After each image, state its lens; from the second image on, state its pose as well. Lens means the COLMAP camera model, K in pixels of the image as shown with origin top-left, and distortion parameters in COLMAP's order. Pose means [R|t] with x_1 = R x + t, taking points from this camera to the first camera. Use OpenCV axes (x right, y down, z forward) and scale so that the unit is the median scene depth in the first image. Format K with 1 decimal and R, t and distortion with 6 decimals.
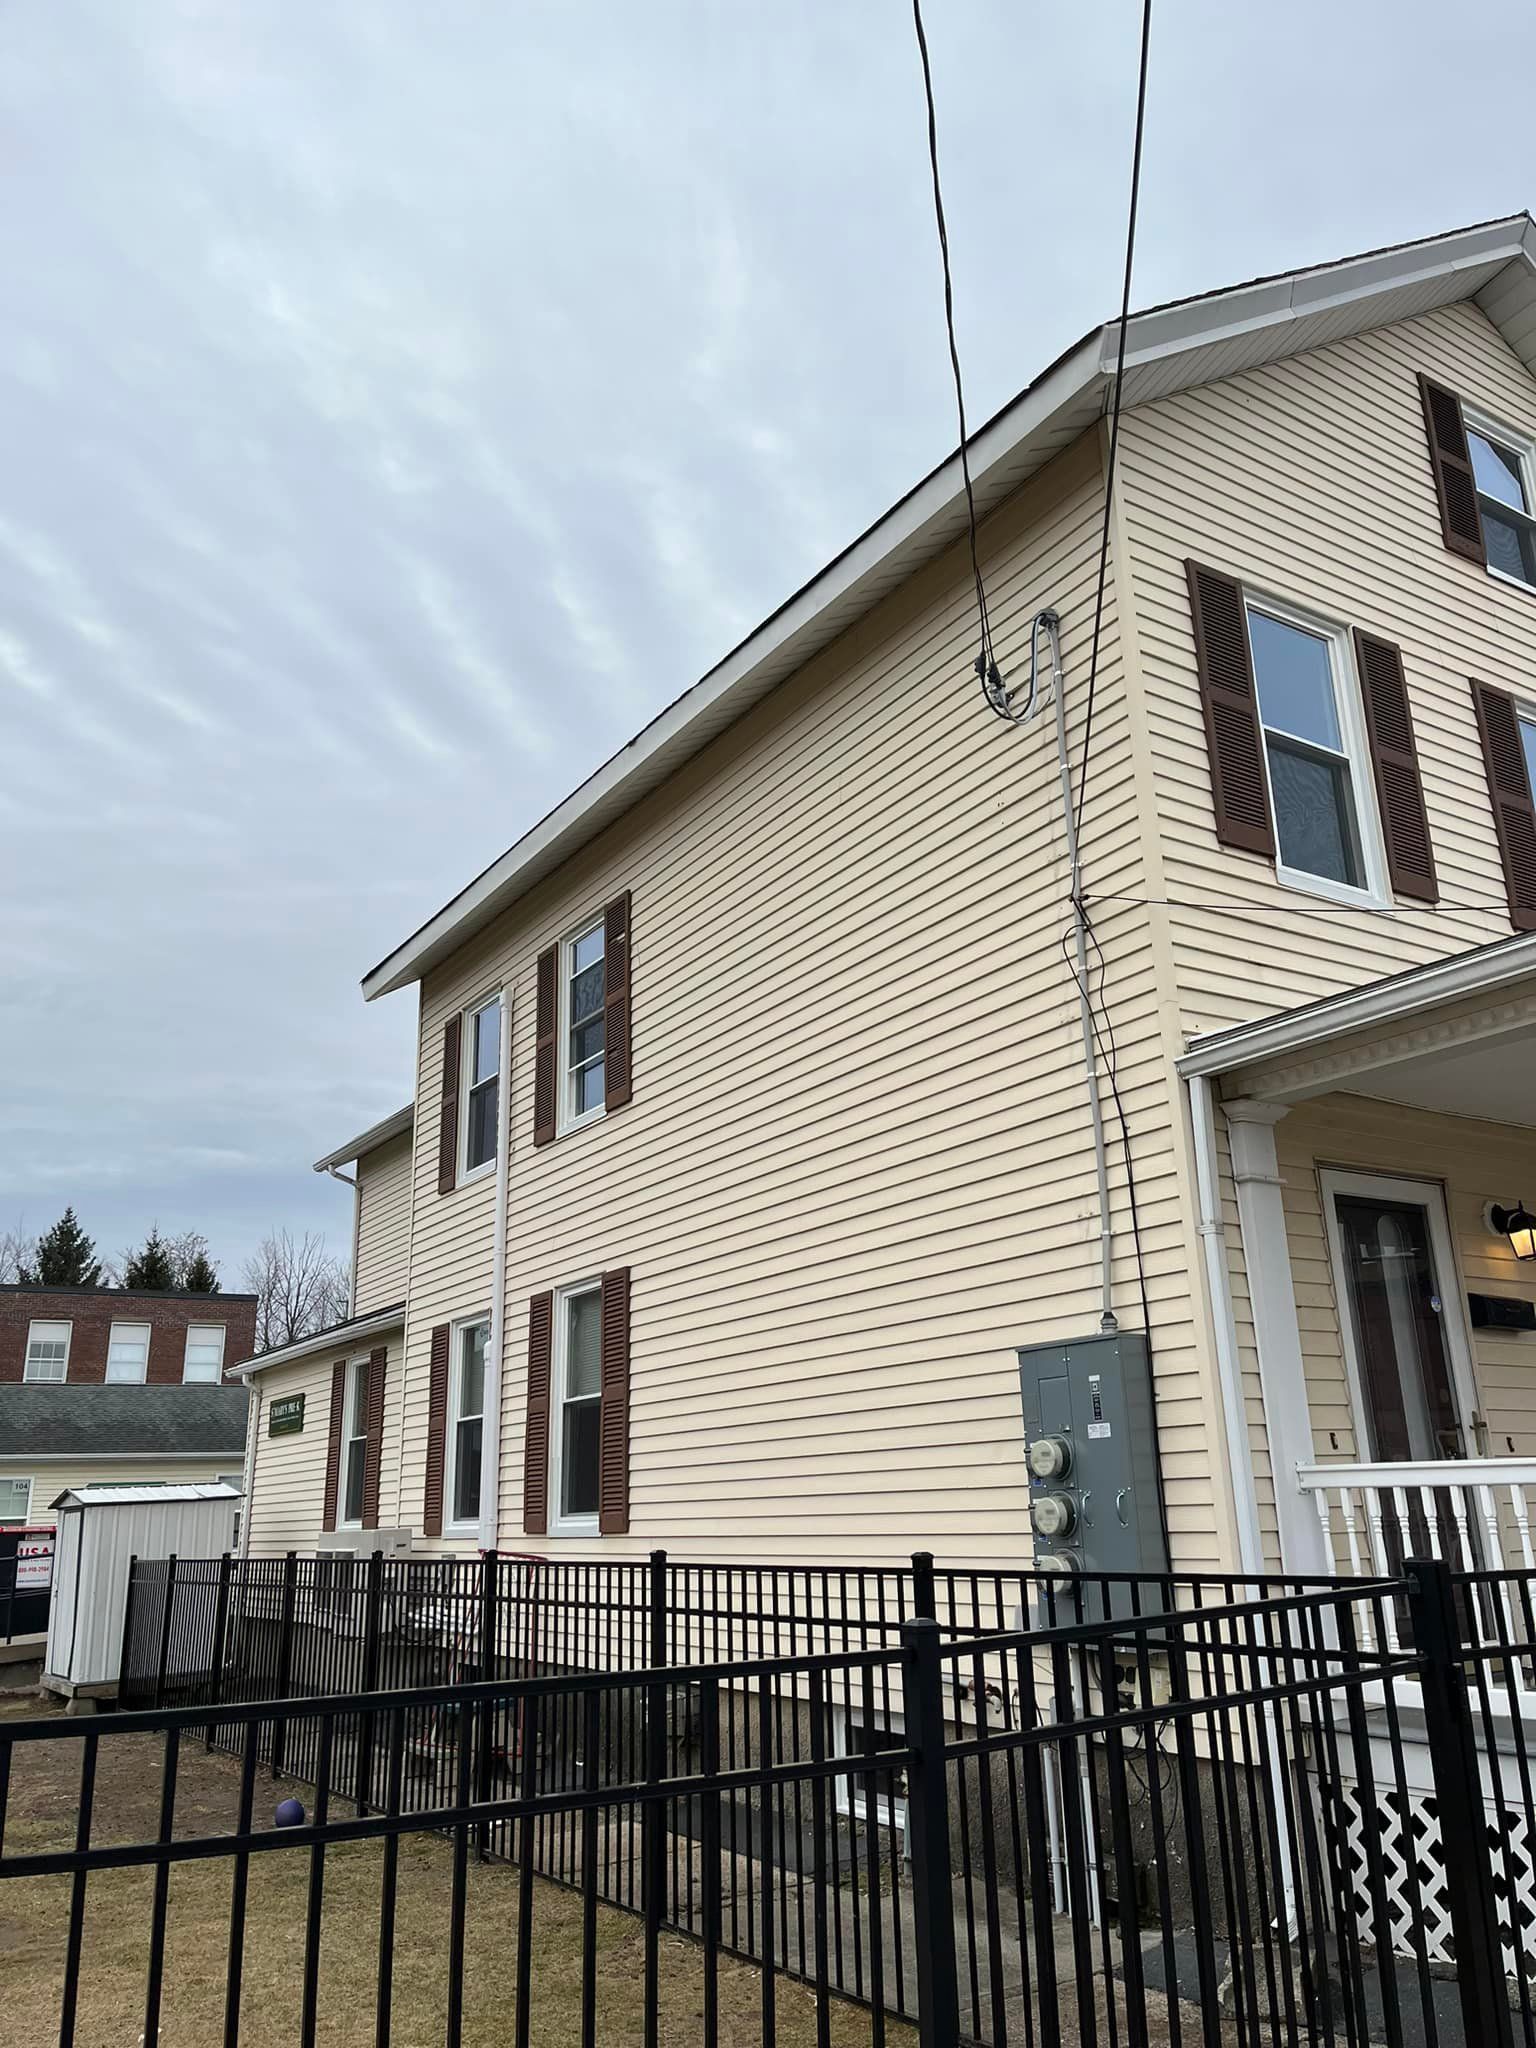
lens RADIAL K [[1554.7, 0, 768.0], [0, 1554.7, 1024.0], [0, 0, 1]] dist [0.006565, 0.004379]
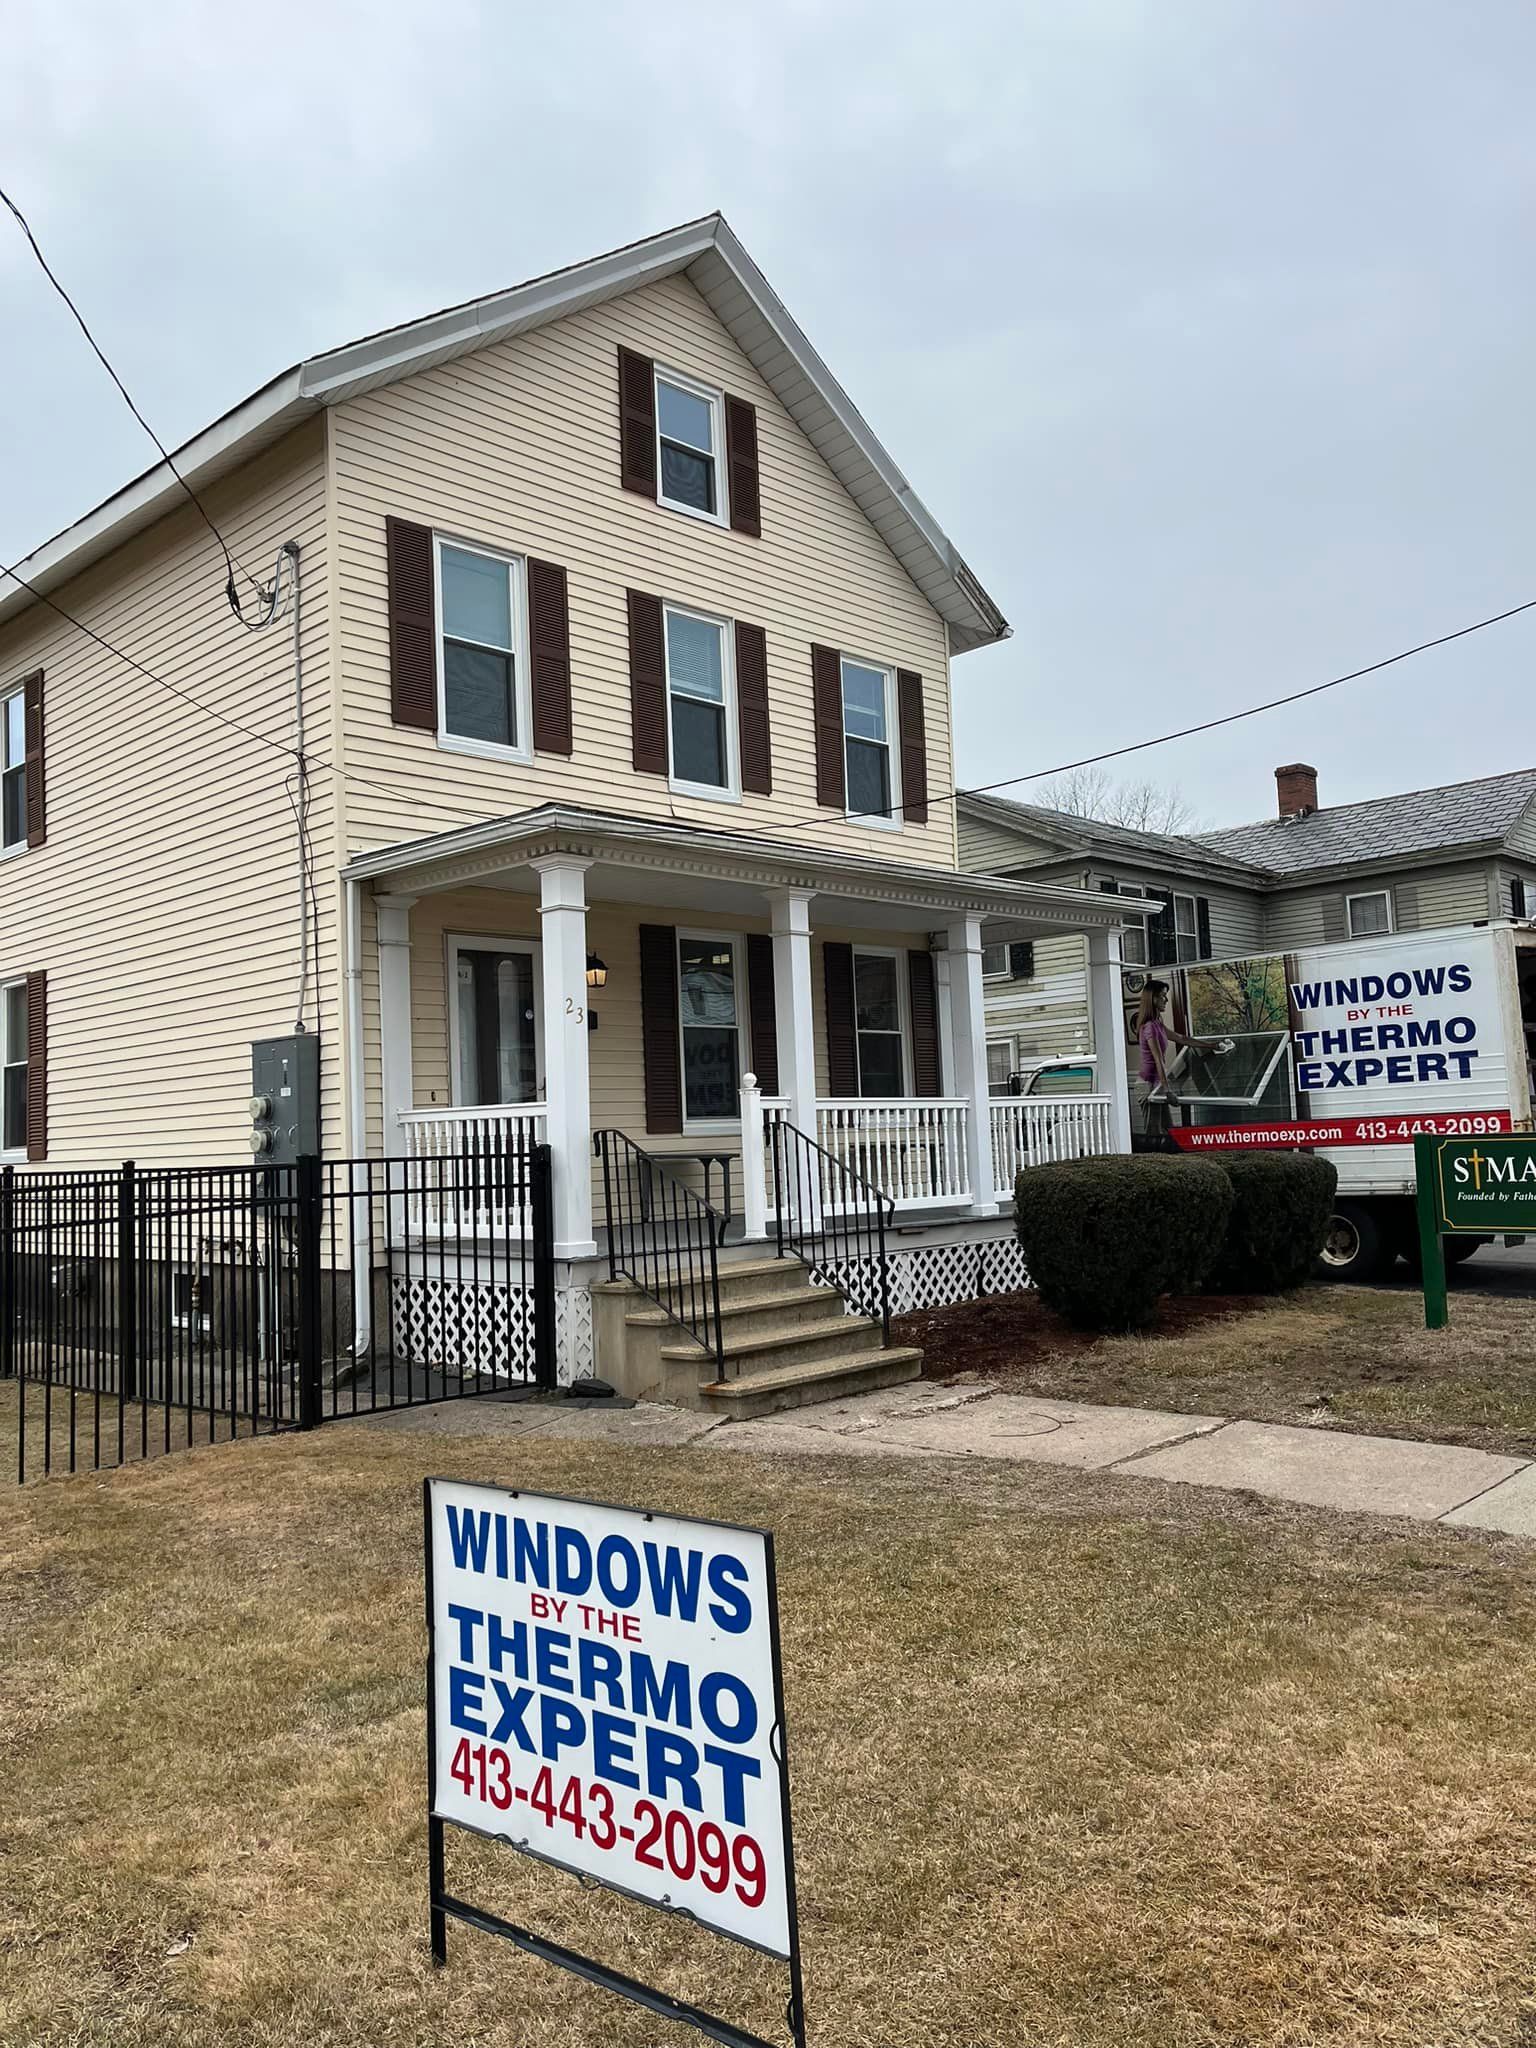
lens RADIAL K [[1554.7, 0, 768.0], [0, 1554.7, 1024.0], [0, 0, 1]] dist [0.006565, 0.004379]
pose [[0.970361, 0.001098, 0.241657, 0.279947], [-0.055089, 0.974665, 0.216779, -0.180049], [-0.235297, -0.223666, 0.945838, -0.615442]]
